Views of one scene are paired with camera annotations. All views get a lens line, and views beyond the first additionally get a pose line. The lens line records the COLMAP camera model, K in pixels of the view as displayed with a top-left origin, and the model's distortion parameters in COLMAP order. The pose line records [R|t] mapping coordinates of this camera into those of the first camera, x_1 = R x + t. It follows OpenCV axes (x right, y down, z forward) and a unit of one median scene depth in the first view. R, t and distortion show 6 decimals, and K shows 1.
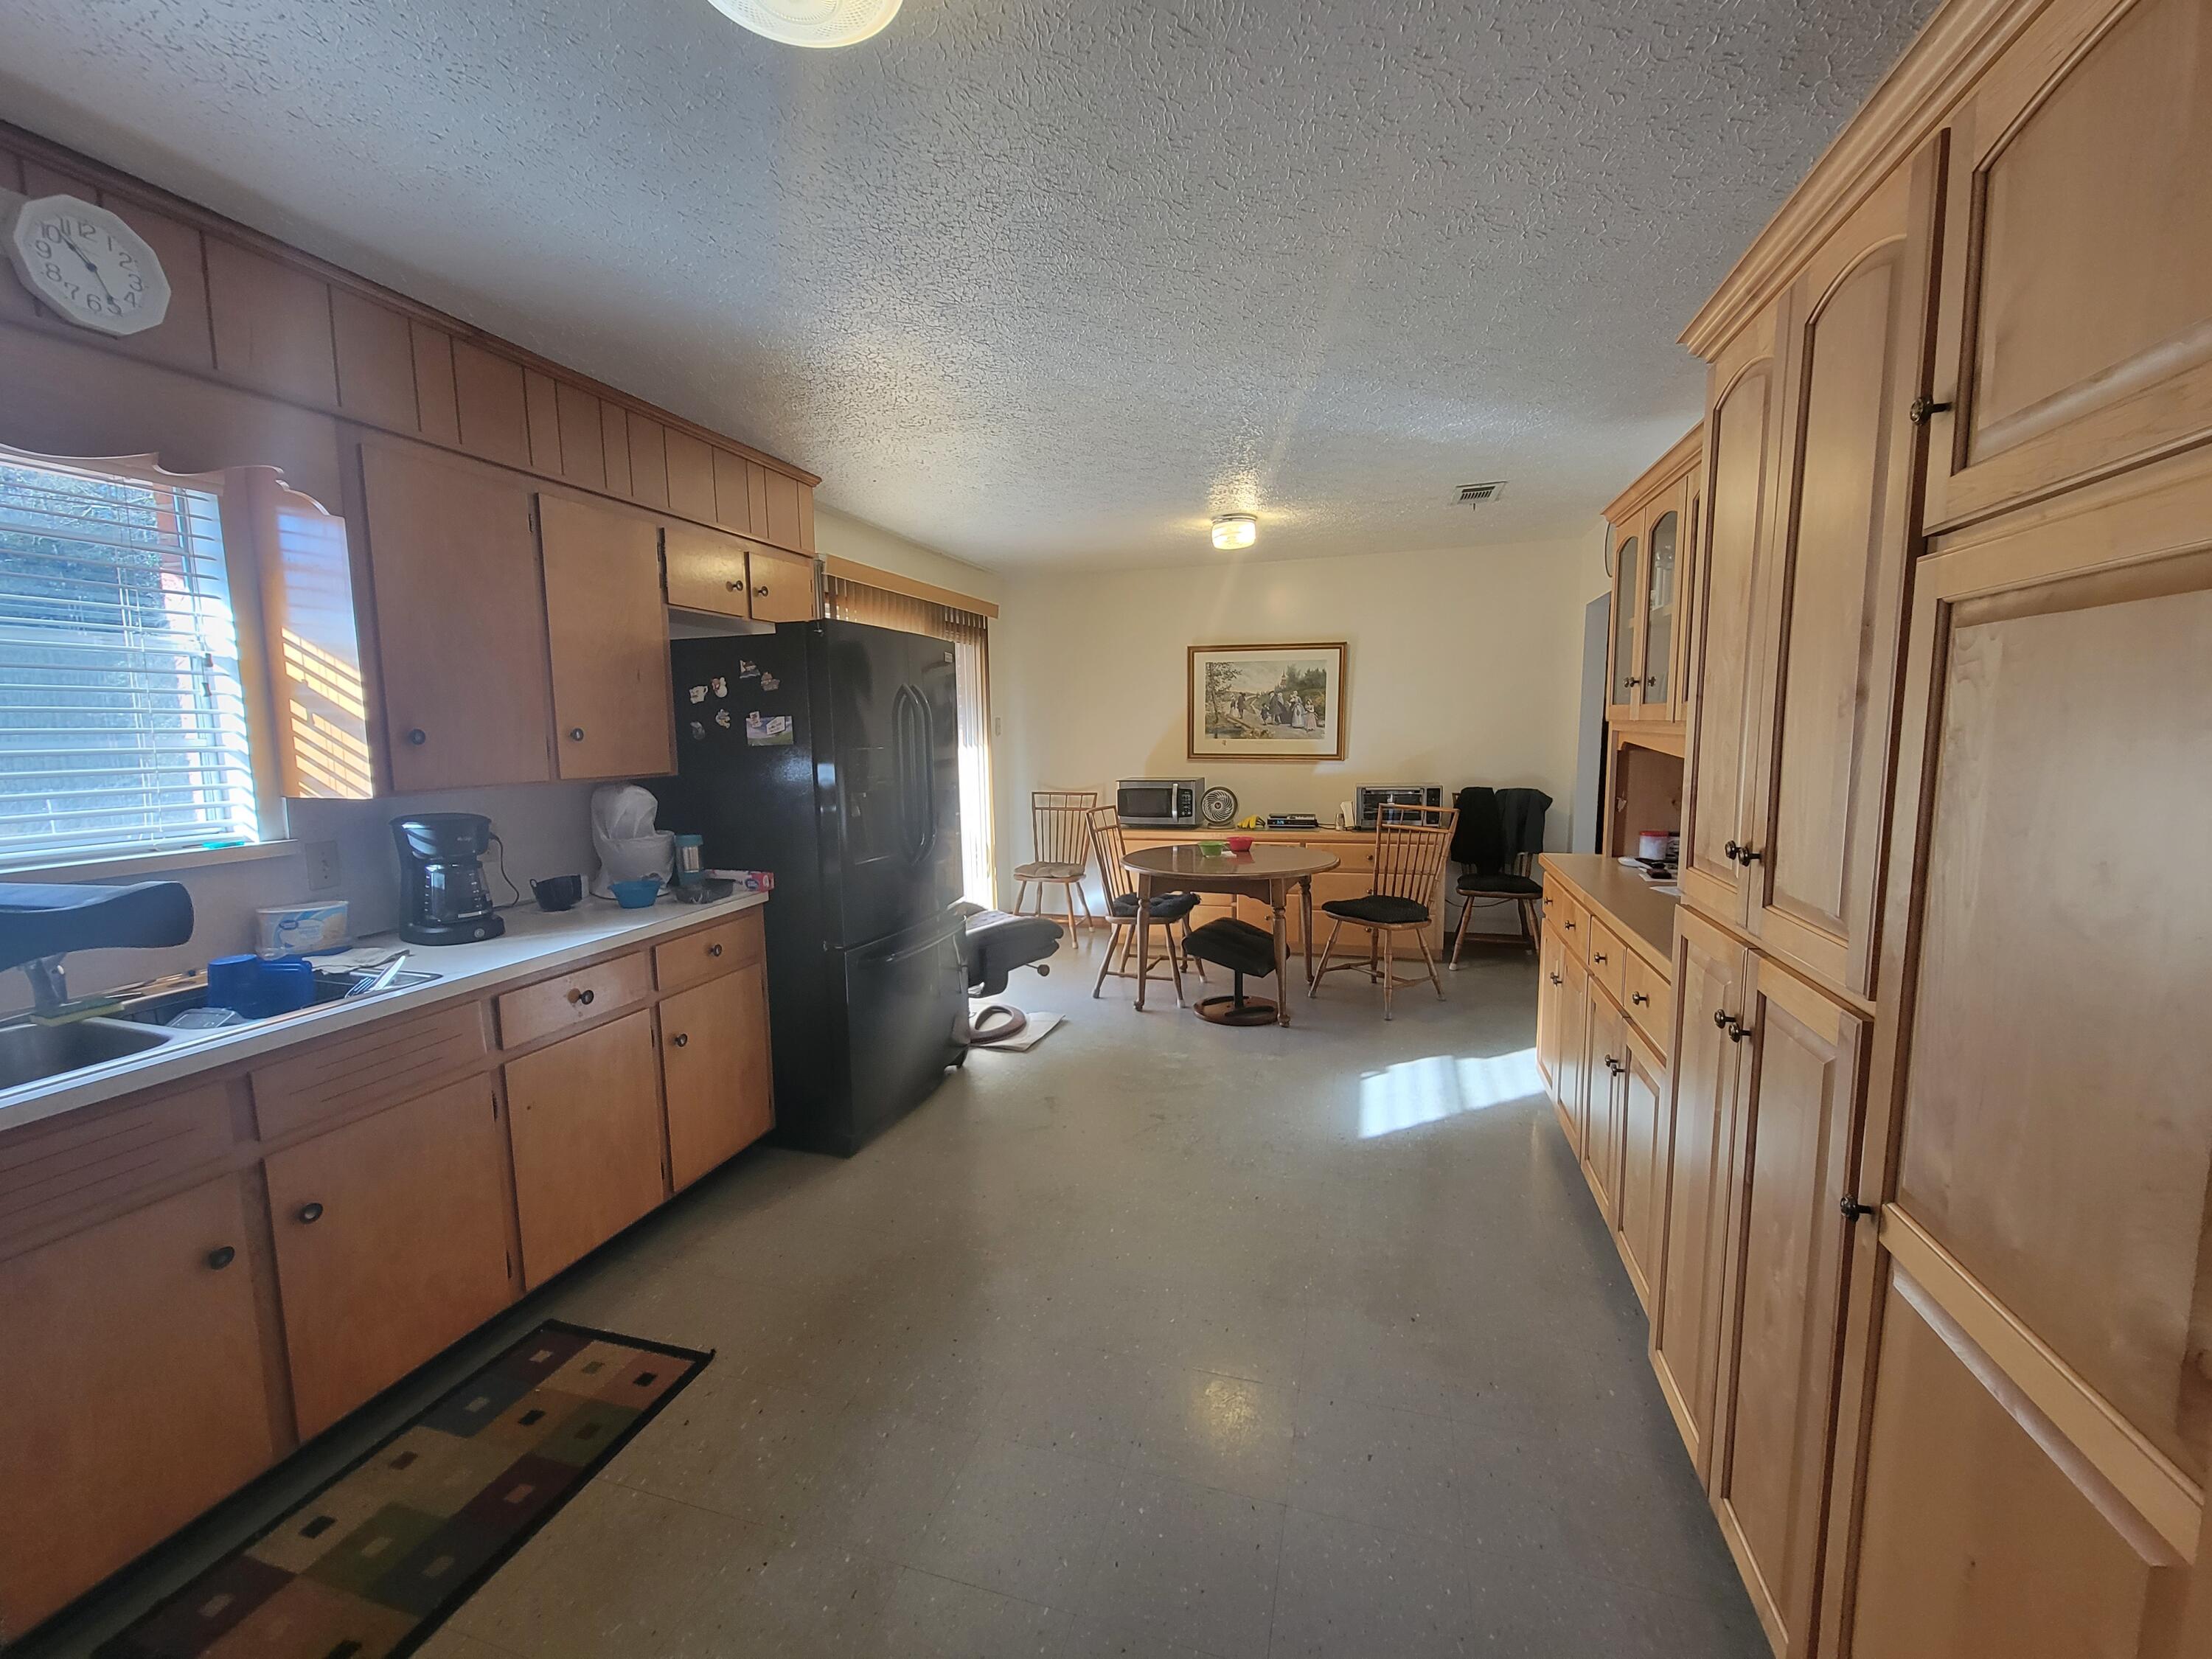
lens RADIAL K [[909.4, 0, 1091.9], [0, 909.4, 831.7], [0, 0, 1]] dist [-0.003219, -0.000913]
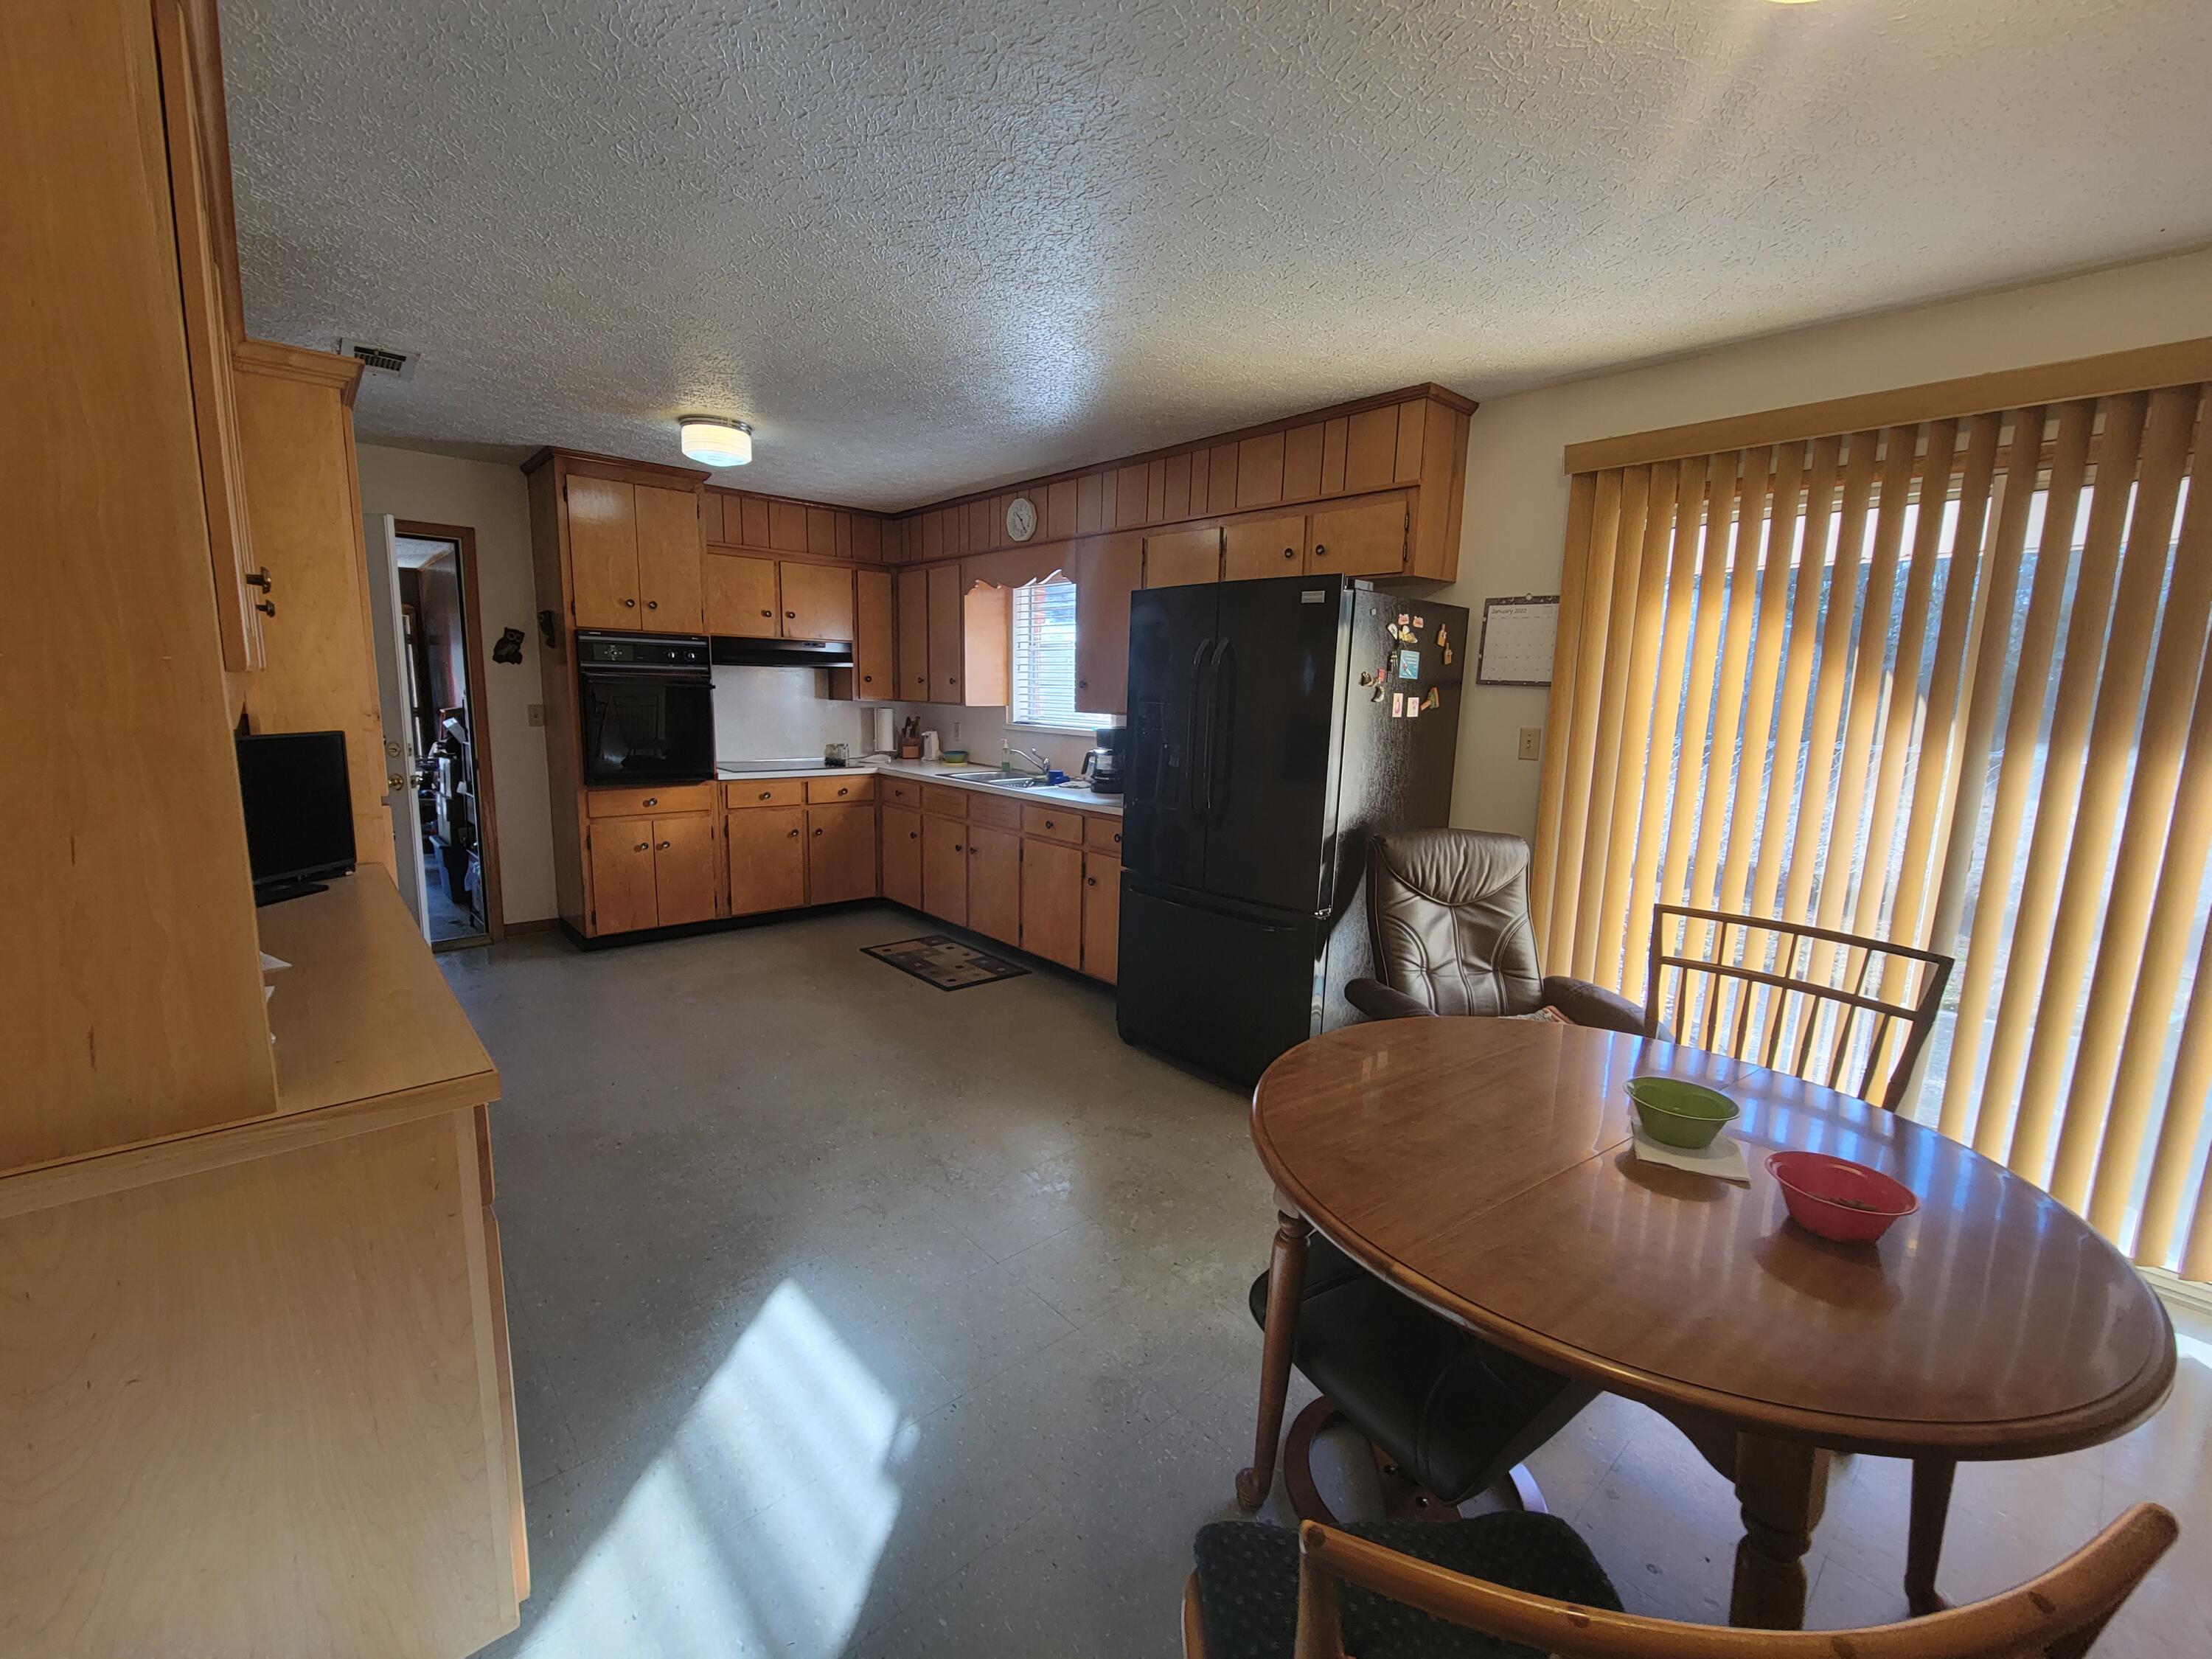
lens RADIAL K [[902.1, 0, 1095.2], [0, 902.1, 830.4], [0, 0, 1]] dist [-0.002565, -0.000947]
pose [[-0.520223, 0.137965, -0.842813, 0.485952], [-0.114694, 0.966639, 0.229029, -0.122681], [0.846294, 0.215812, -0.487045, 1.003352]]
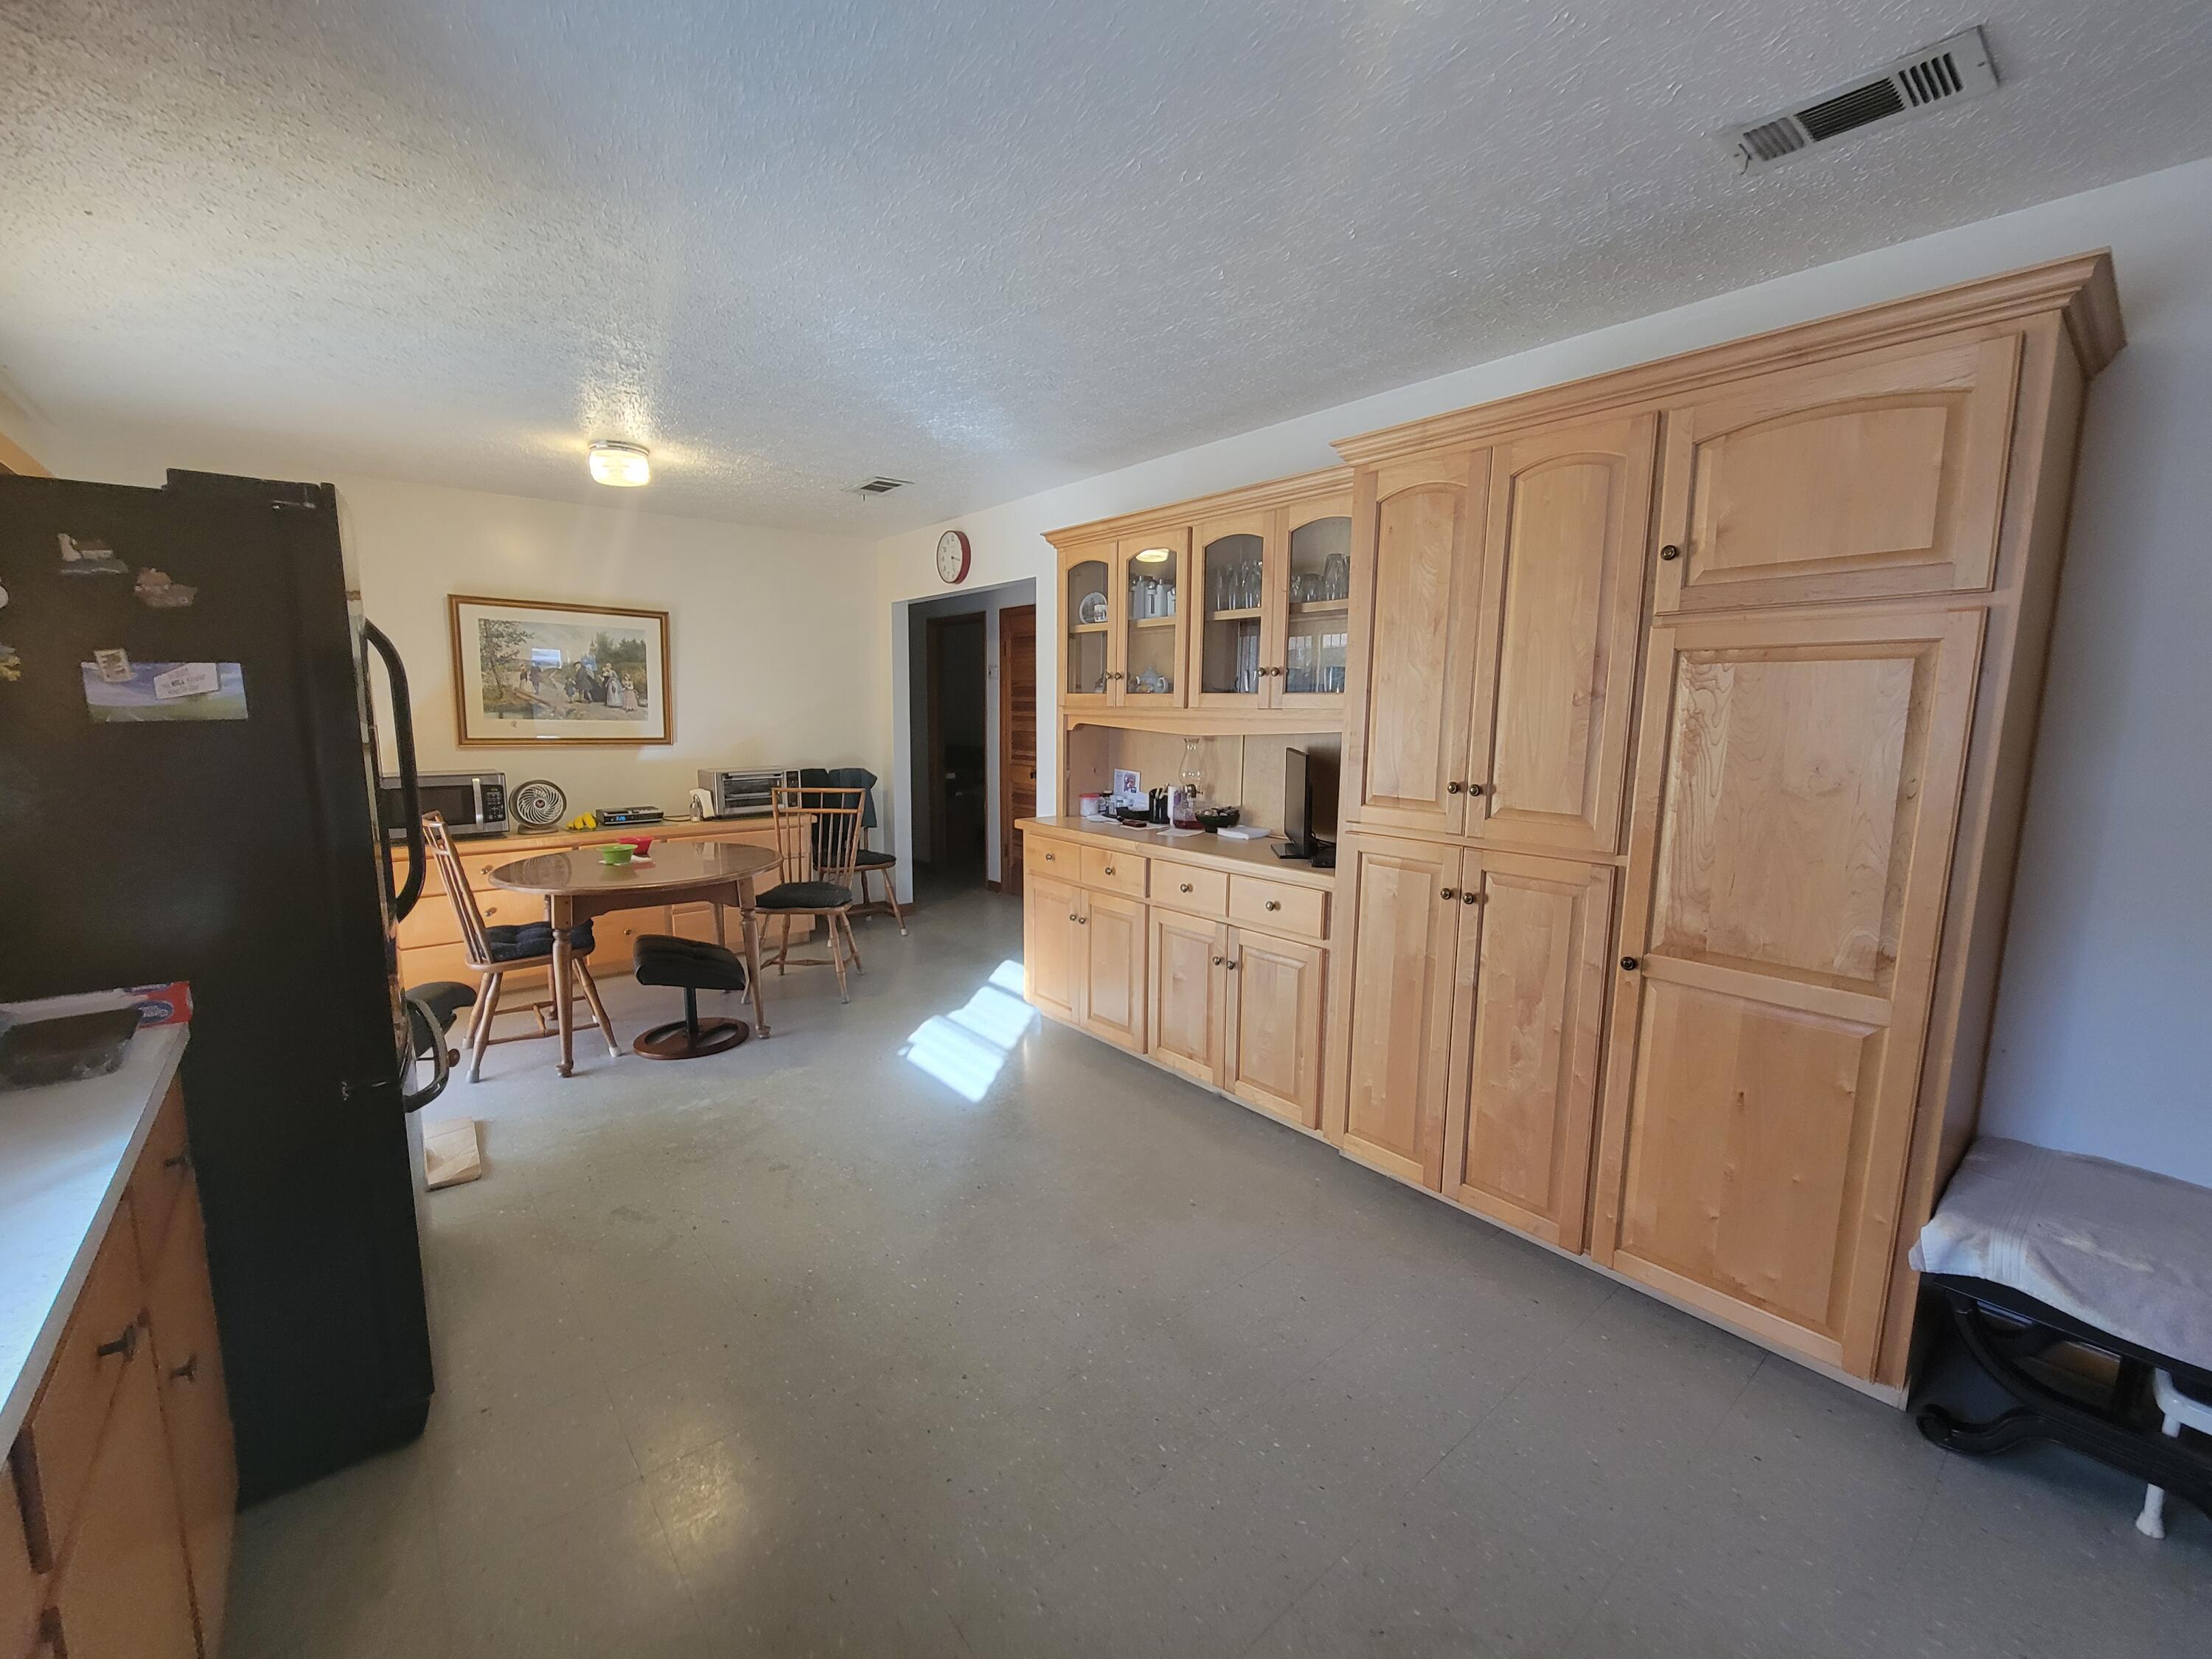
lens RADIAL K [[905.1, 0, 1092.2], [0, 905.1, 827.2], [0, 0, 1]] dist [-0.000244, -0.000479]
pose [[0.547049, -0.090565, 0.832187, -0.318748], [0.080870, 0.995198, 0.055144, -0.016272], [-0.833185, 0.037133, 0.551746, 0.209900]]
